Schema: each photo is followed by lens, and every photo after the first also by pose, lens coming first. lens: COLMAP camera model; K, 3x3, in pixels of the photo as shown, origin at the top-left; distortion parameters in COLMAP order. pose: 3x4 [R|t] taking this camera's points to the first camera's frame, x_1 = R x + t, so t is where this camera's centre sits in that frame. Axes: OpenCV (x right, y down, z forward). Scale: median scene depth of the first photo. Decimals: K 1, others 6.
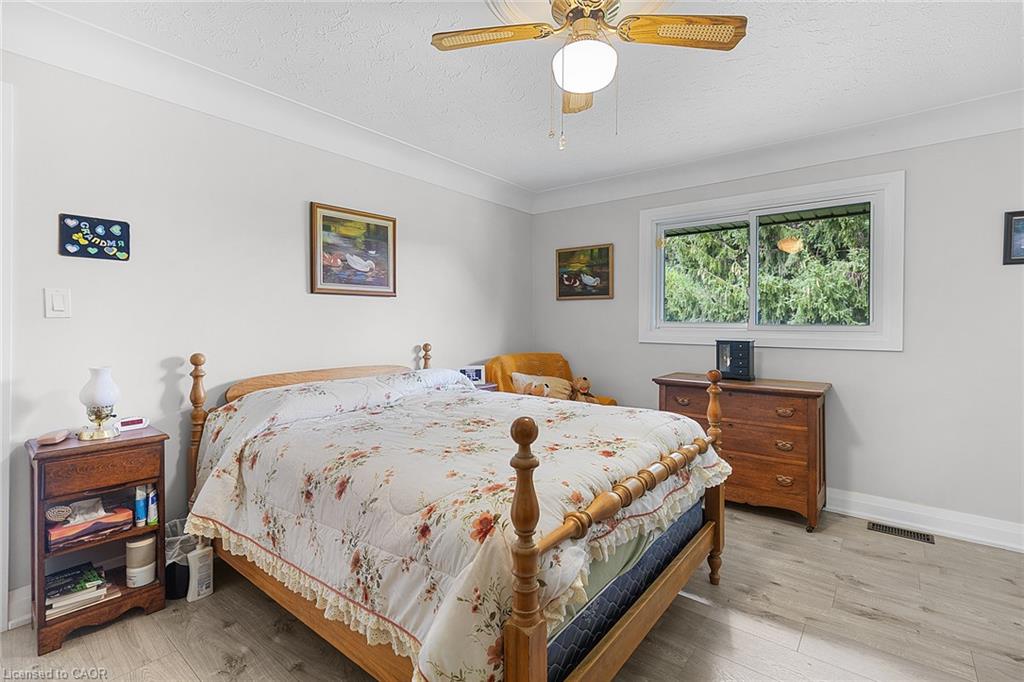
lens RADIAL K [[467.7, 0, 517.4], [0, 467.7, 320.3], [0, 0, 1]] dist [0.002536, 0.000368]
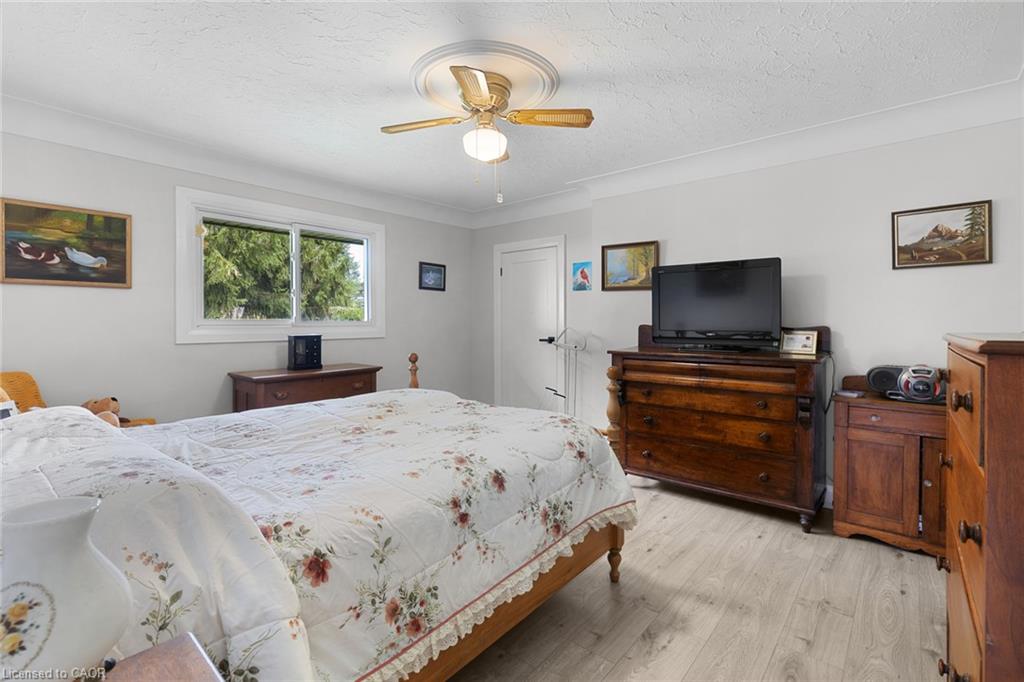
lens RADIAL K [[467.7, 0, 517.4], [0, 467.7, 320.3], [0, 0, 1]] dist [0.002536, 0.000368]
pose [[0.026311, -0.003628, 0.999647, -0.535064], [-0.005491, 0.999978, 0.003774, -0.001223], [-0.999639, -0.005589, 0.026291, 0.355251]]
